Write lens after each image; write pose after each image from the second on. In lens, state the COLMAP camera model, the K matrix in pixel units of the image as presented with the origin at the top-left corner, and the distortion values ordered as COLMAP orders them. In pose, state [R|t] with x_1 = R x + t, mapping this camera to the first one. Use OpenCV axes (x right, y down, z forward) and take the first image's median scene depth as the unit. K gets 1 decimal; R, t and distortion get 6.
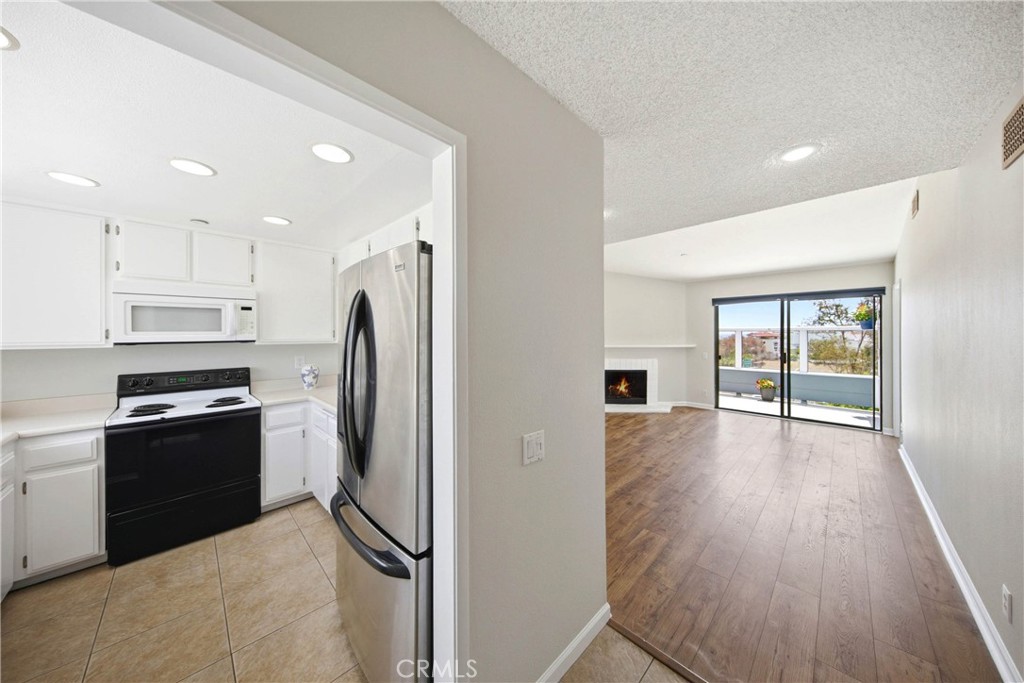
lens RADIAL K [[324.7, 0, 516.6], [0, 324.7, 333.3], [0, 0, 1]] dist [0.000751, -0.000133]
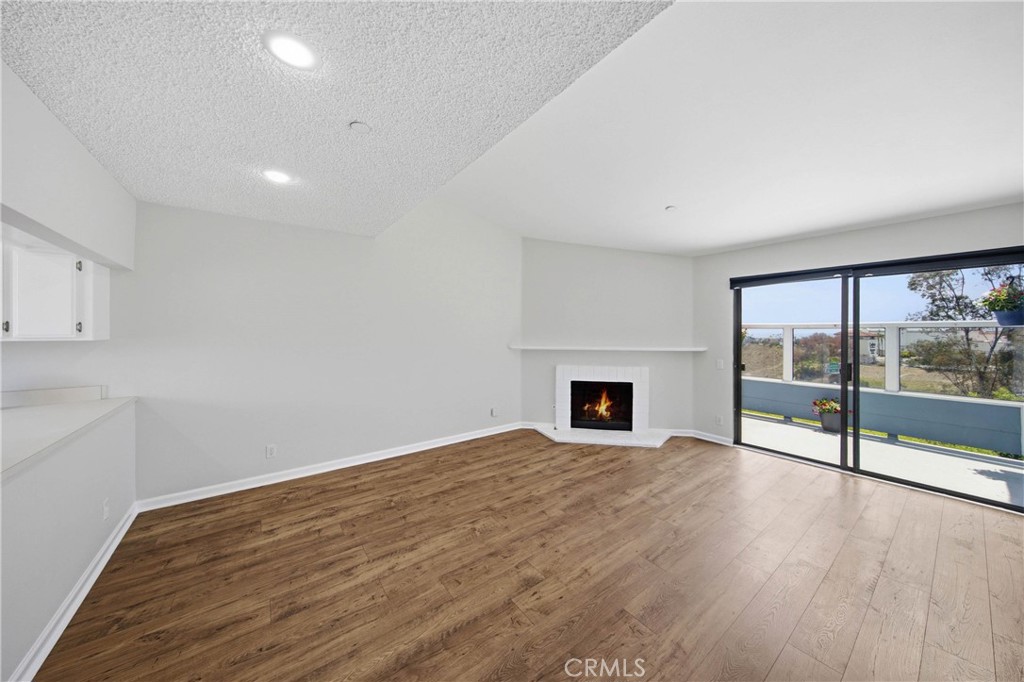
lens RADIAL K [[336.2, 0, 515.5], [0, 336.2, 329.5], [0, 0, 1]] dist [0.001188, -0.000068]
pose [[0.989819, 0.007412, -0.142141, 0.395794], [-0.007477, 0.999972, 0.000083, 0.000612], [0.142138, 0.000981, 0.989846, 0.383494]]
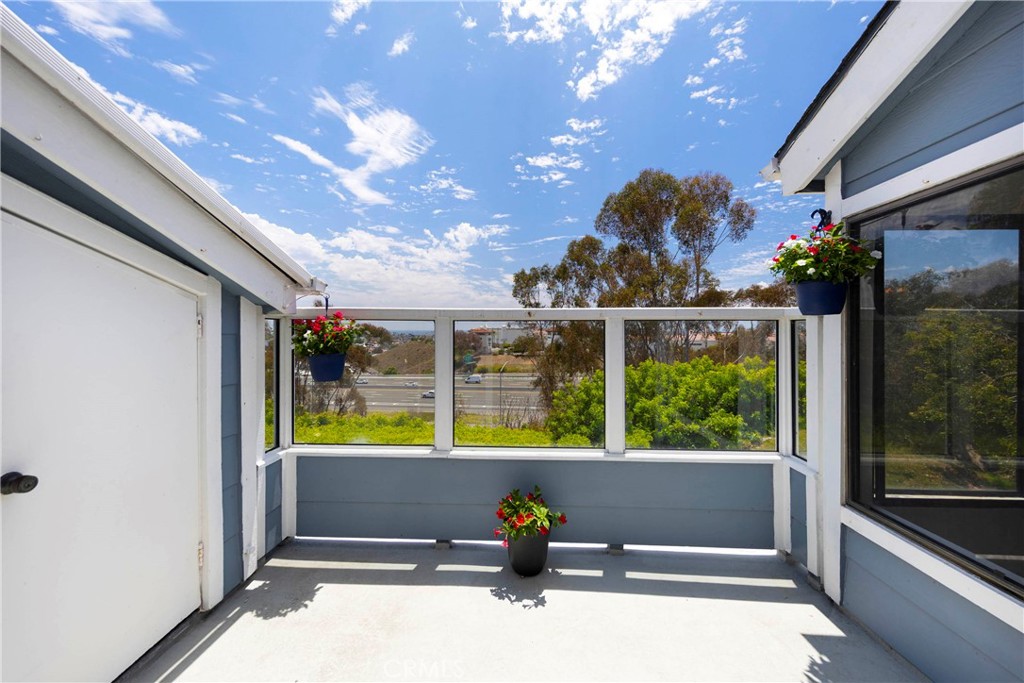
lens RADIAL K [[367.0, 0, 511.5], [0, 367.0, 328.6], [0, 0, 1]] dist [-0.000492, -0.000158]
pose [[0.742009, 0.005979, 0.670364, 0.984830], [-0.004907, 0.999982, -0.003486, 0.008015], [-0.670372, -0.000703, 0.742025, 1.388905]]
